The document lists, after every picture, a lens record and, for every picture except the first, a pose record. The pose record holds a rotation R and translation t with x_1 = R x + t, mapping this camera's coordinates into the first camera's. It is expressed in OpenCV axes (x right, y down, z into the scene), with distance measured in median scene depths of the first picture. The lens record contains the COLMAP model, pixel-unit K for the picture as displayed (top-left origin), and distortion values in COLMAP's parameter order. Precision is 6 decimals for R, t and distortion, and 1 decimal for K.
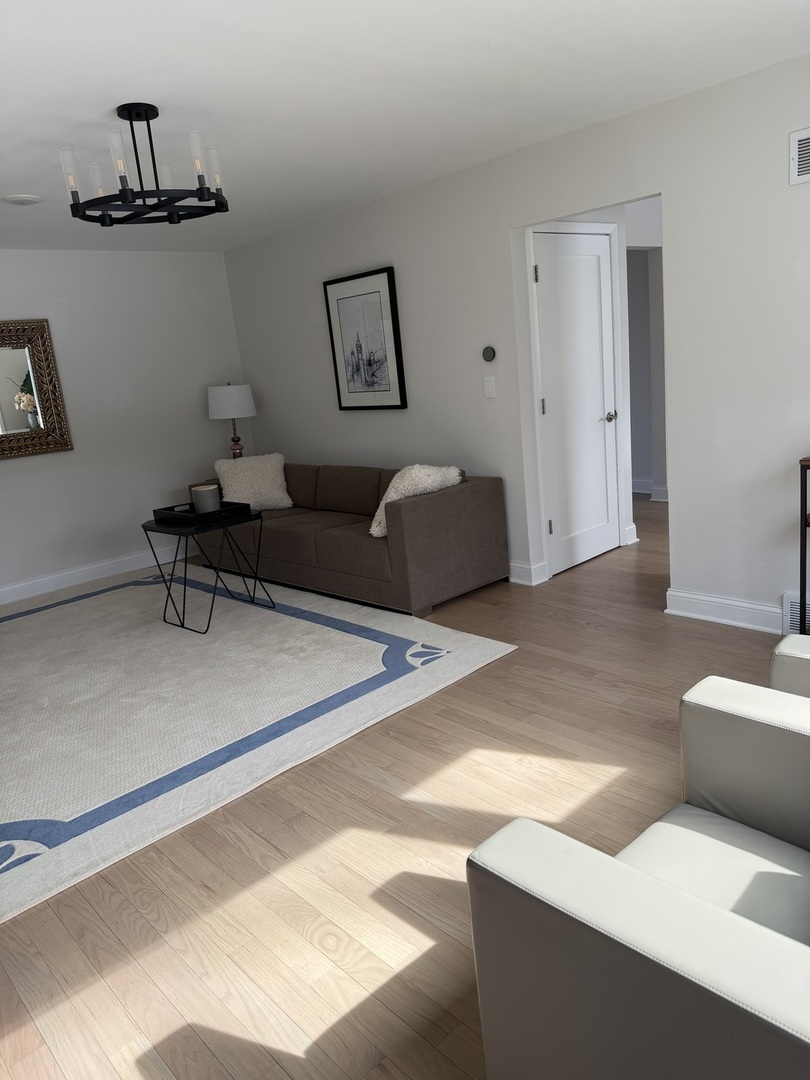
lens RADIAL K [[741.7, 0, 405.0], [0, 741.7, 540.0], [0, 0, 1]] dist [0.055654, -0.001706]
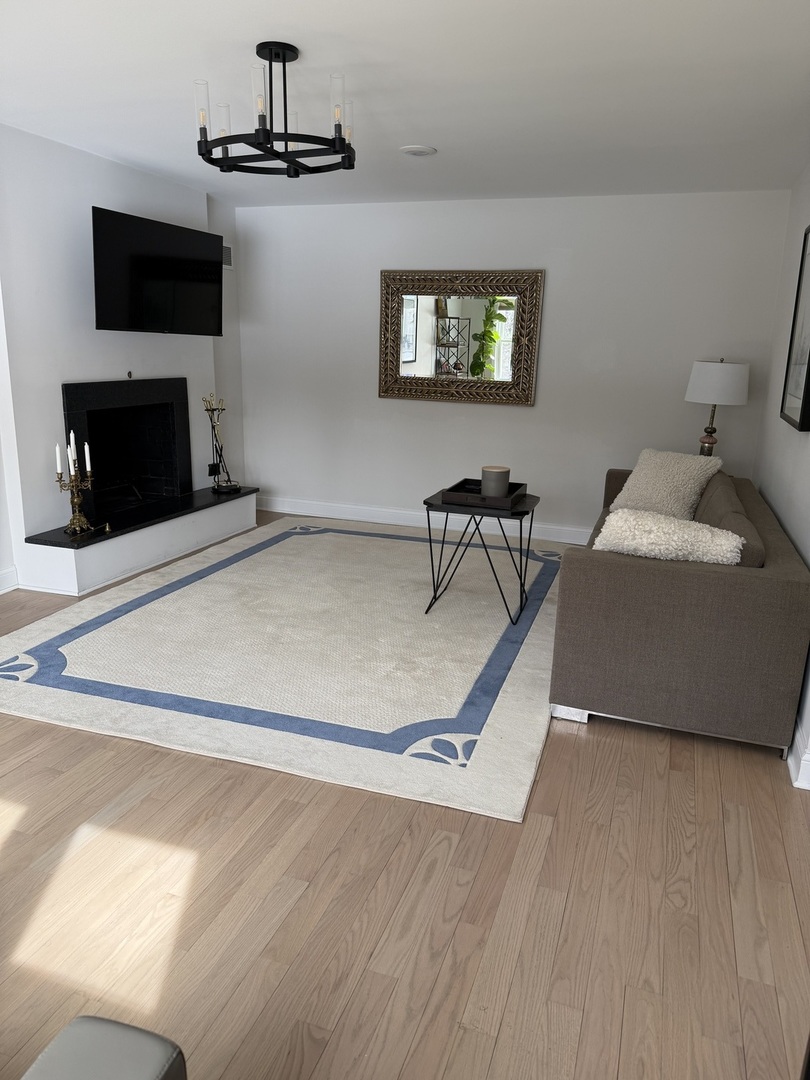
lens RADIAL K [[752.2, 0, 414.1], [0, 752.2, 543.7], [0, 0, 1]] dist [0.000759, -0.005421]
pose [[0.470537, 0.330703, -0.818065, 0.504872], [-0.279900, 0.935171, 0.217050, -0.170342], [0.836810, 0.126847, 0.532597, 0.514839]]
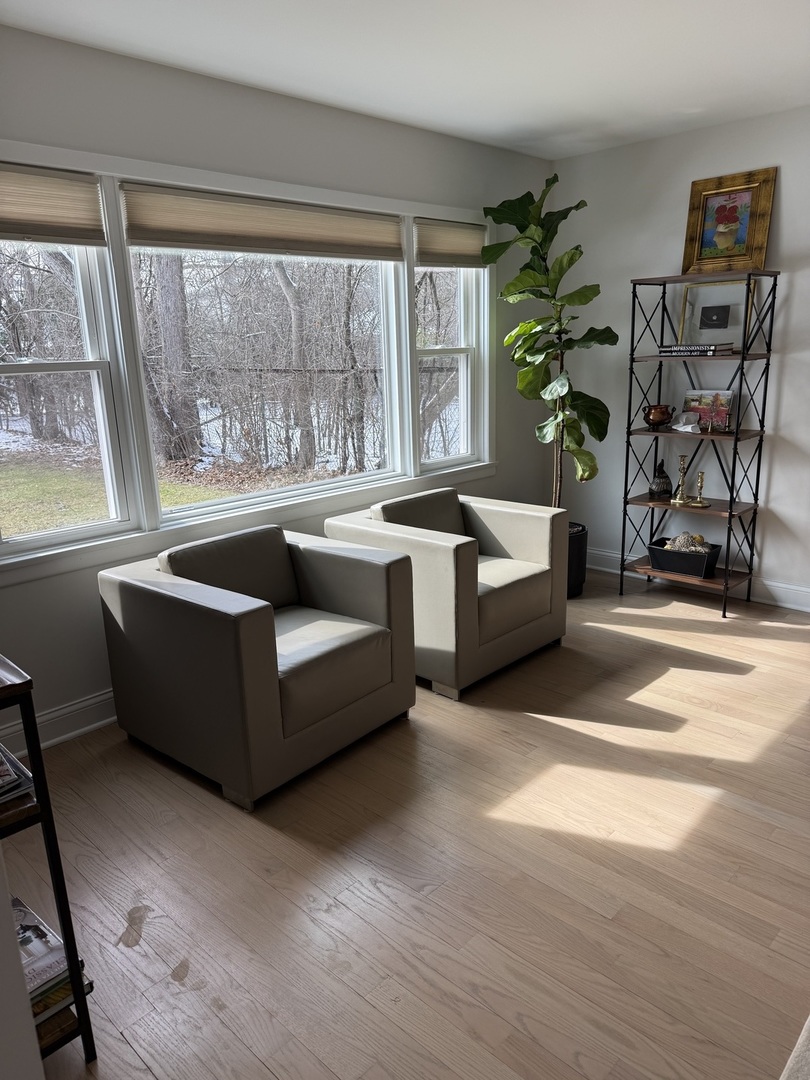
lens RADIAL K [[752.2, 0, 414.1], [0, 752.2, 543.7], [0, 0, 1]] dist [0.000759, -0.005421]
pose [[-0.988463, 0.148652, -0.029045, 0.232994], [0.117725, 0.874681, 0.470185, -0.273984], [0.095299, 0.461341, -0.882090, 1.055115]]
